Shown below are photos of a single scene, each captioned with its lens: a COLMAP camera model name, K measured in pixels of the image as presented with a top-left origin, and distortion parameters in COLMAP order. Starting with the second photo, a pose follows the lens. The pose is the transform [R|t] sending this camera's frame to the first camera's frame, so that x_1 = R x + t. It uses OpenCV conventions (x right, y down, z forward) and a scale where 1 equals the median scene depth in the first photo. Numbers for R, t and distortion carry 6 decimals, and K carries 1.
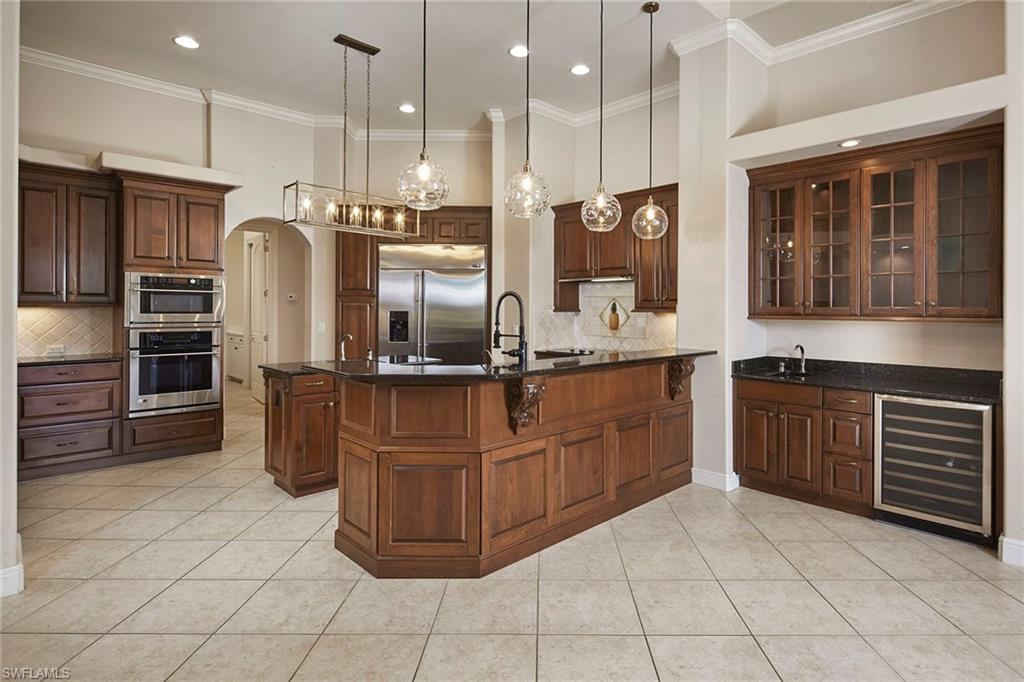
lens RADIAL K [[507.5, 0, 542.1], [0, 507.5, 312.2], [0, 0, 1]] dist [0.001351, -0.000870]
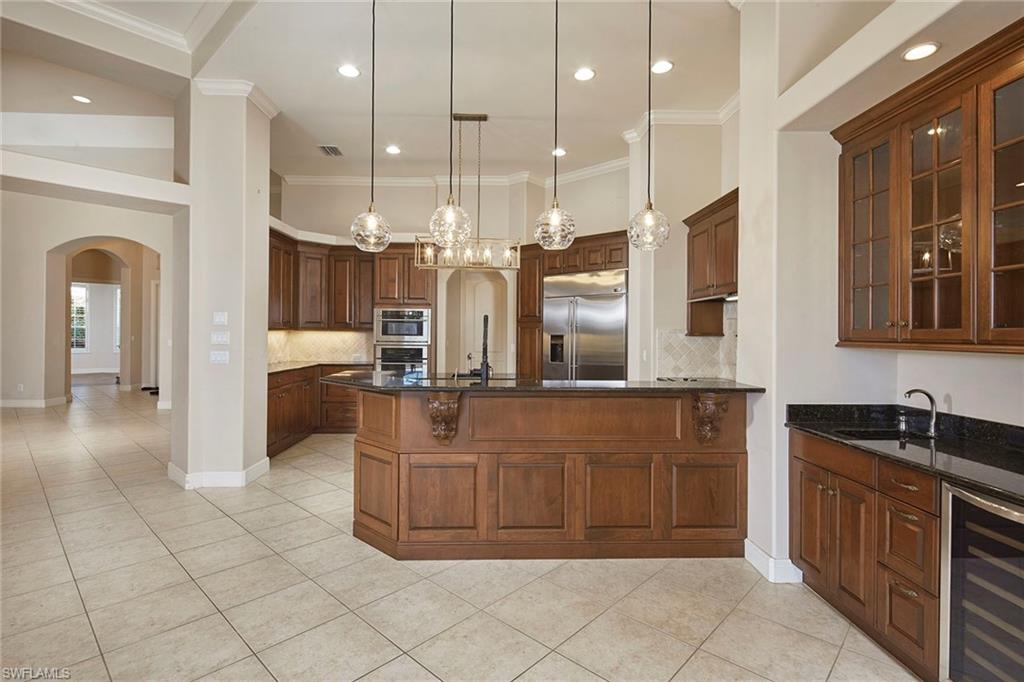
lens RADIAL K [[479.2, 0, 513.6], [0, 479.2, 334.9], [0, 0, 1]] dist [0.003364, -0.000638]
pose [[0.743616, 0.003546, -0.668598, 0.465303], [-0.007106, 0.999971, -0.002599, 0.002215], [0.668570, 0.006684, 0.743620, 0.199989]]
